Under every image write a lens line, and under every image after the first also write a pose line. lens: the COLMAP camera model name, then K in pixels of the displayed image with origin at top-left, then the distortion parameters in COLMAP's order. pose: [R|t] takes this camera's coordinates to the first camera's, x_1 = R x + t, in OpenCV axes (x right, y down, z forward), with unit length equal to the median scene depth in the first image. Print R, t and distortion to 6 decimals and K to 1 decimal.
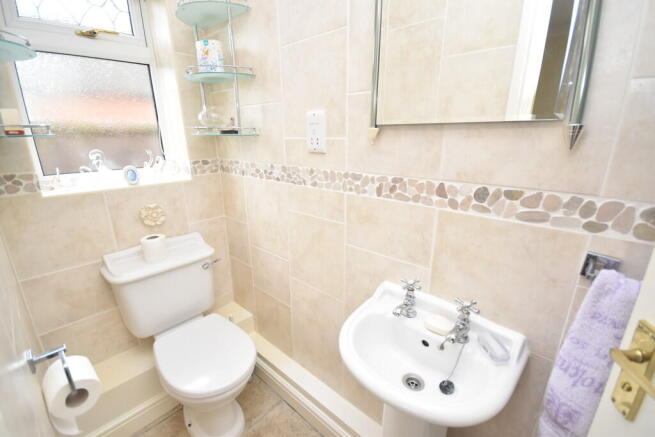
lens RADIAL K [[291.5, 0, 327.5], [0, 291.5, 218.1], [0, 0, 1]] dist [-0.001583, -0.000329]
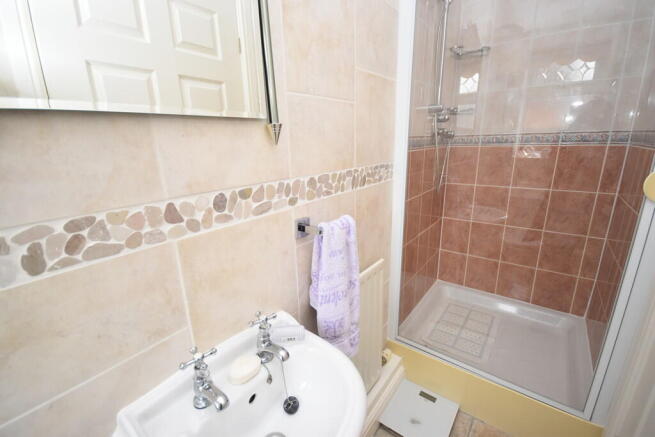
lens RADIAL K [[291.5, 0, 328.0], [0, 291.5, 220.3], [0, 0, 1]] dist [-0.001583, -0.000329]
pose [[-0.097801, -0.263541, 0.959678, -0.322569], [0.301447, 0.911155, 0.280936, -0.171617], [-0.948454, 0.316768, -0.009668, 0.698597]]
